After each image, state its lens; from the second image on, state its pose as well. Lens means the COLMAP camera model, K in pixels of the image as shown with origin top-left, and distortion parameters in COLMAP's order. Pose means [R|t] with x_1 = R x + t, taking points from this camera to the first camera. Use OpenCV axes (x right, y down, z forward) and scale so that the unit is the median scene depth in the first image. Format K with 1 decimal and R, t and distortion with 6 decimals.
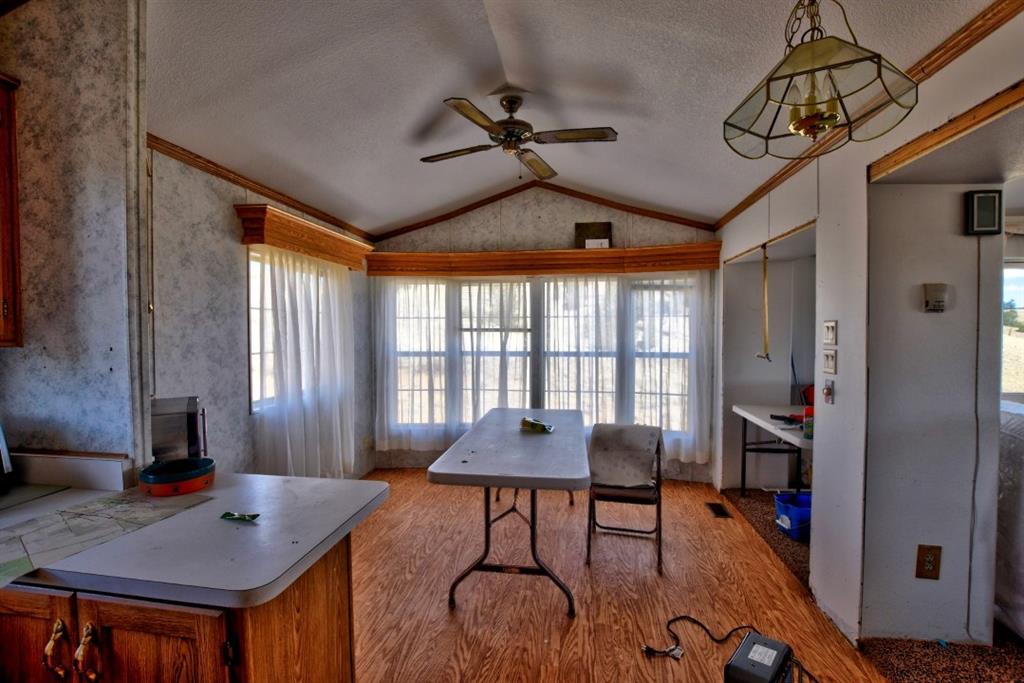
lens RADIAL K [[462.5, 0, 509.6], [0, 462.5, 338.8], [0, 0, 1]] dist [-0.003917, -0.000188]
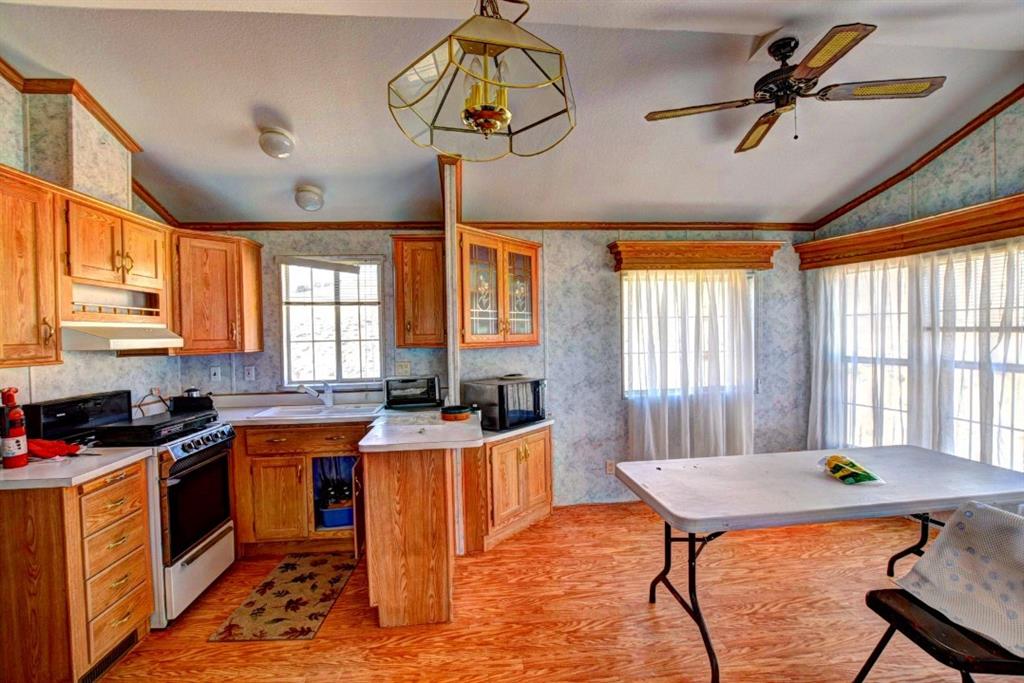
lens RADIAL K [[462.5, 0, 512.7], [0, 462.5, 341.5], [0, 0, 1]] dist [-0.003917, -0.000188]
pose [[0.262316, 0.015648, -0.964855, 0.612616], [0.004593, 0.999837, 0.017464, -0.025307], [0.964971, -0.009013, 0.262202, 0.331709]]
